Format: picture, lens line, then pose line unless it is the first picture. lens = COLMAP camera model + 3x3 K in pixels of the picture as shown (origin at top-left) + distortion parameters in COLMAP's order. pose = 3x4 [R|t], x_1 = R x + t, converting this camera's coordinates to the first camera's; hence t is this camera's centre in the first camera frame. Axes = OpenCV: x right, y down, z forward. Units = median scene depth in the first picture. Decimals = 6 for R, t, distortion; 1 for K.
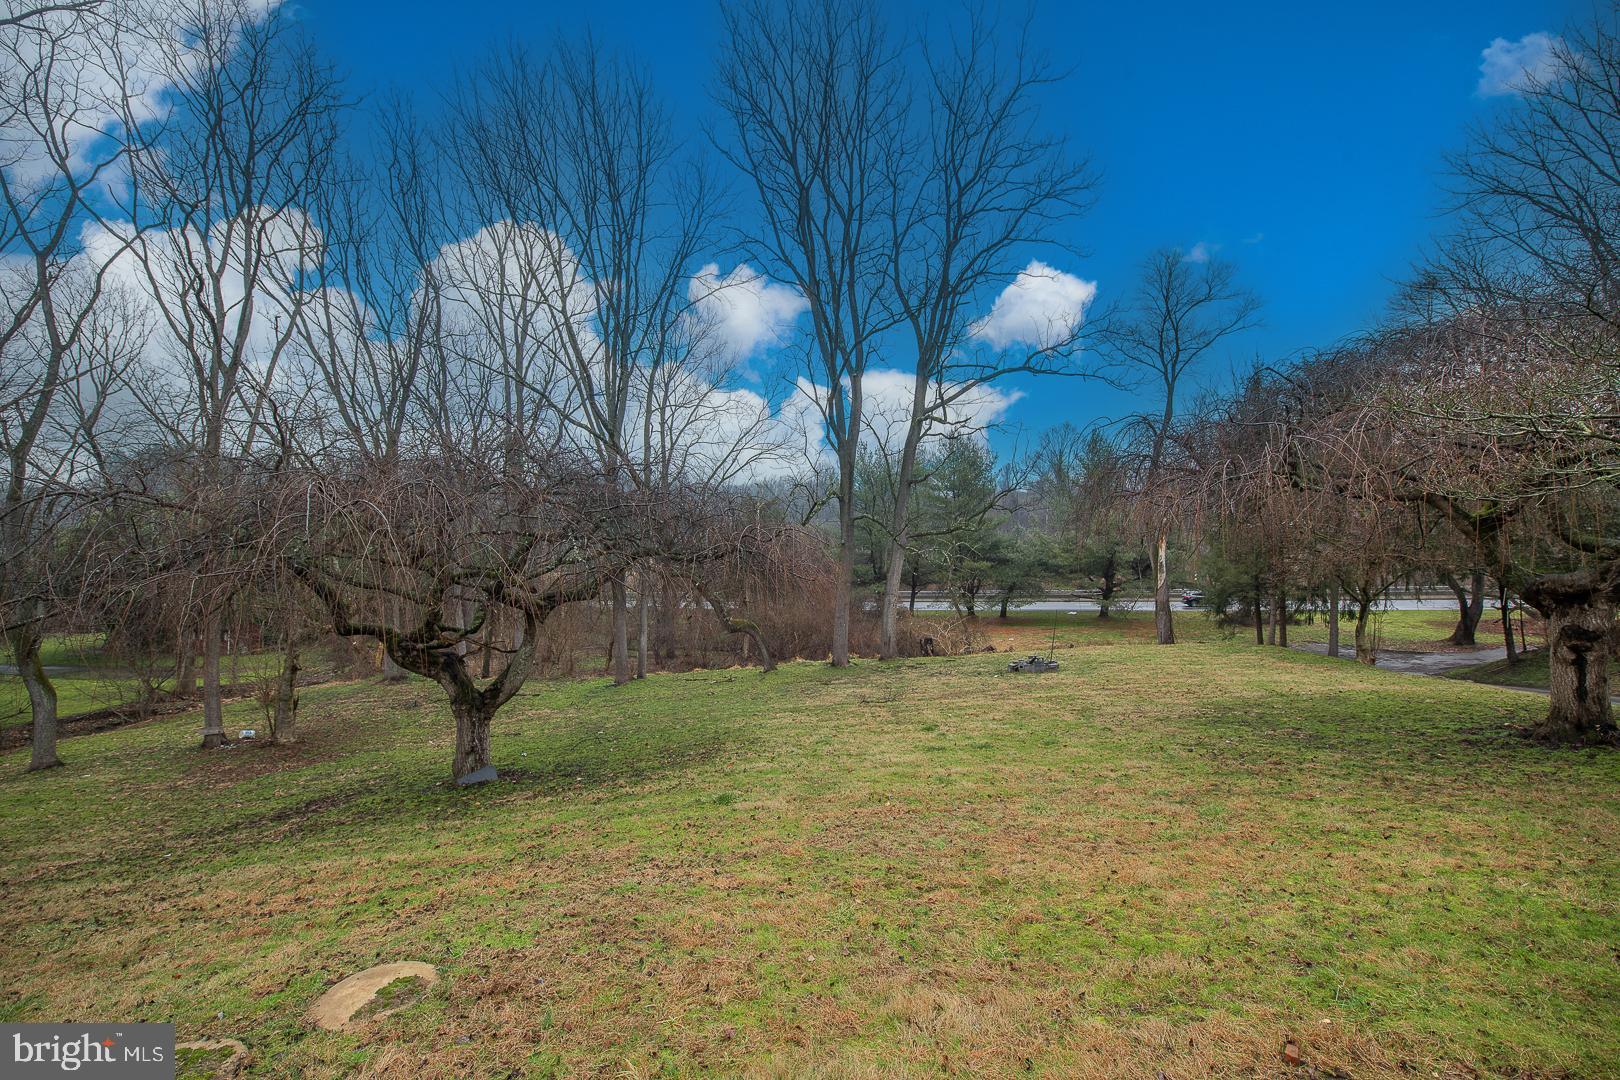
lens RADIAL K [[642.0, 0, 815.3], [0, 642.0, 532.0], [0, 0, 1]] dist [-0.017440, -0.002218]
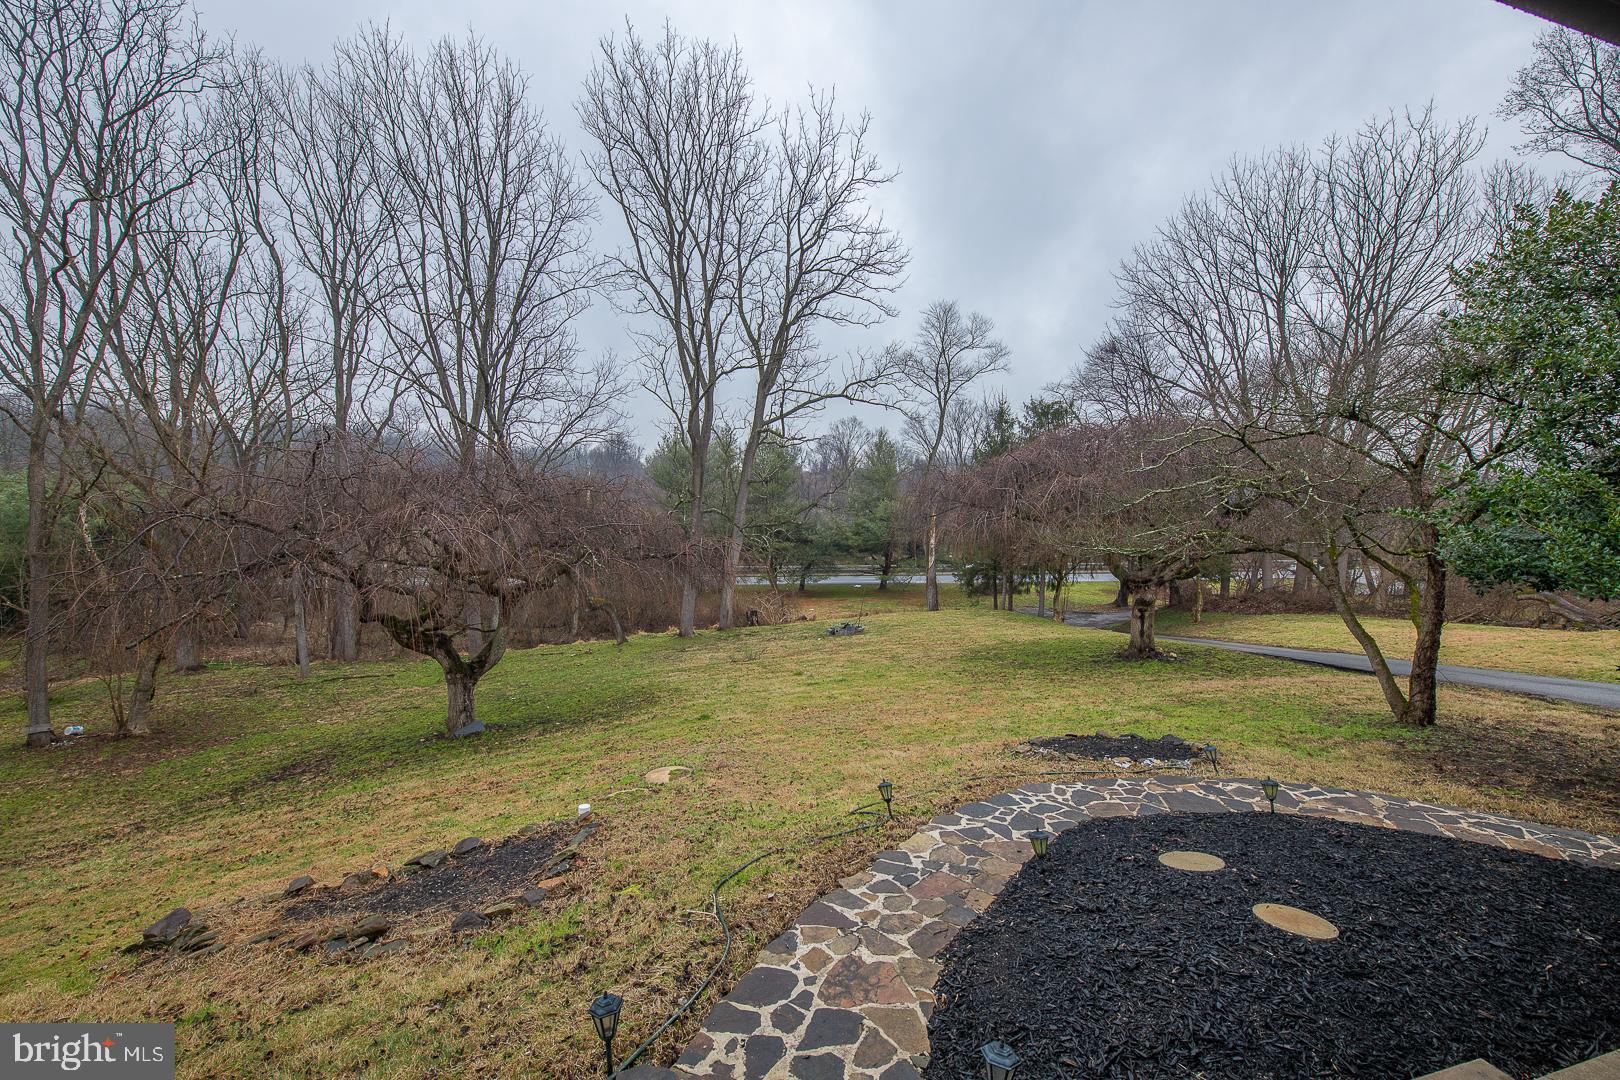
lens RADIAL K [[642.0, 0, 815.3], [0, 642.0, 532.0], [0, 0, 1]] dist [-0.017440, -0.002218]
pose [[0.944629, 0.014255, 0.327831, -0.137815], [-0.028678, 0.998820, 0.039202, -0.037019], [-0.326885, -0.046433, 0.943923, -0.189930]]
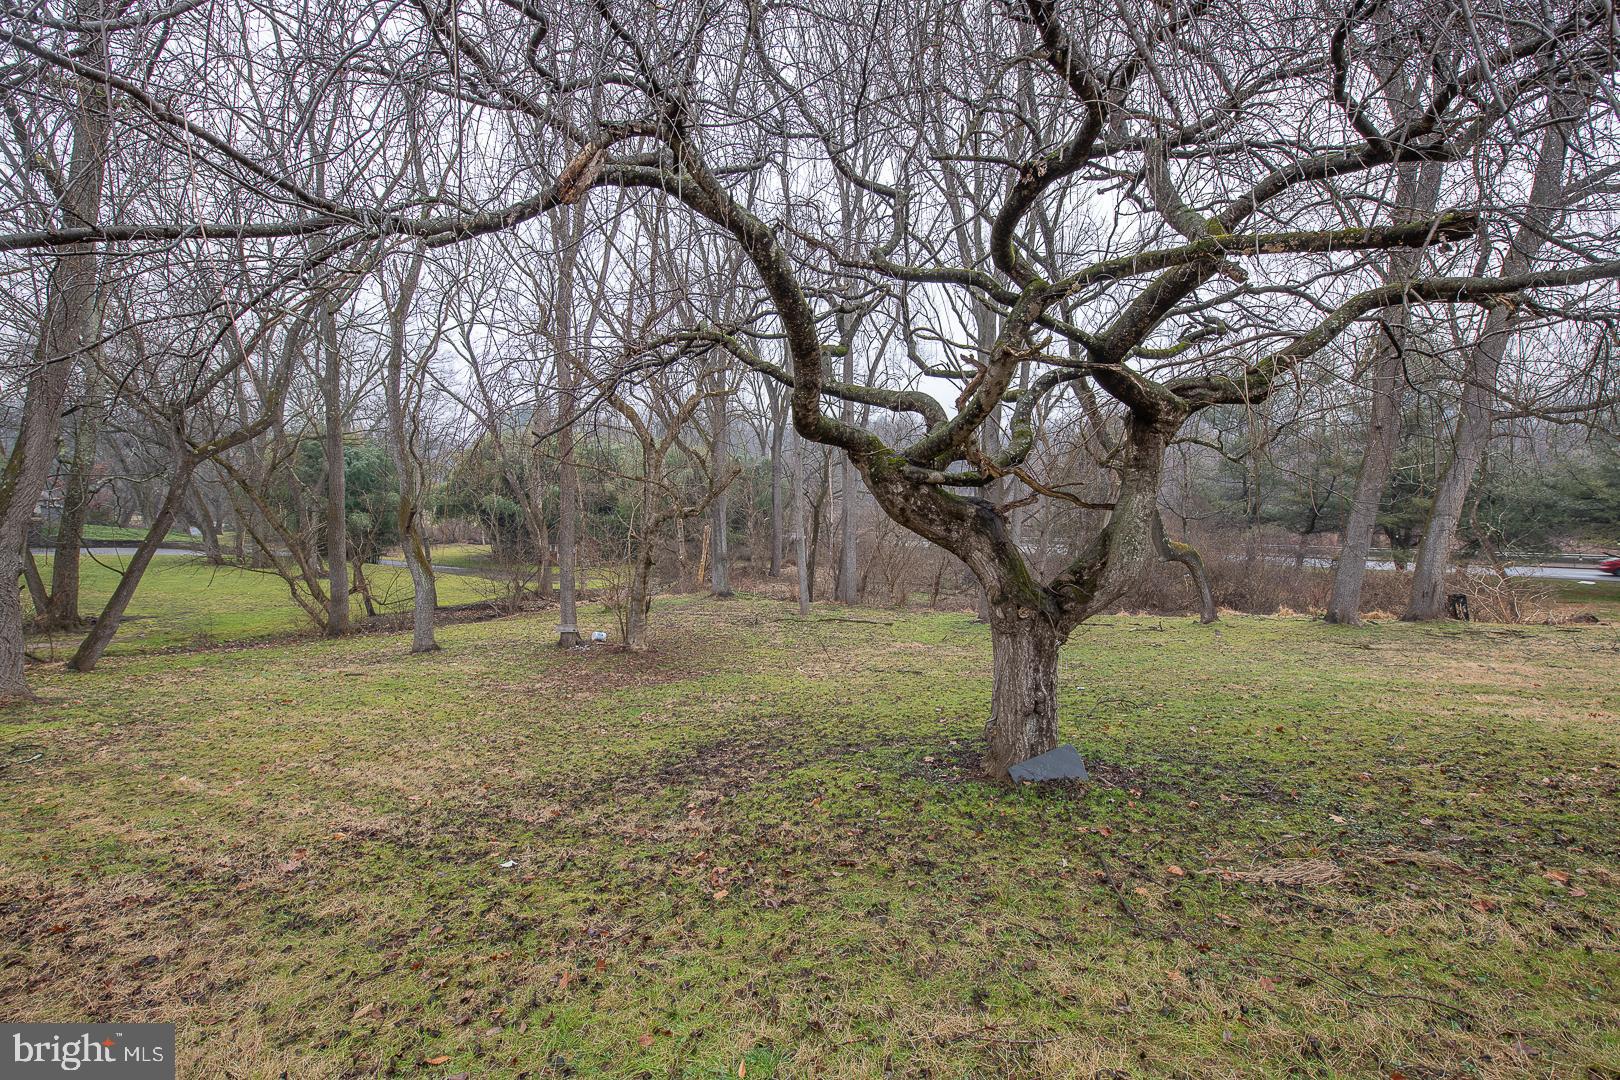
lens RADIAL K [[642.0, 0, 815.3], [0, 642.0, 532.0], [0, 0, 1]] dist [-0.017440, -0.002218]
pose [[0.926211, 0.041089, -0.374761, -0.238260], [-0.013488, 0.997018, 0.075978, 0.084300], [0.376765, -0.065317, 0.924003, 0.241119]]
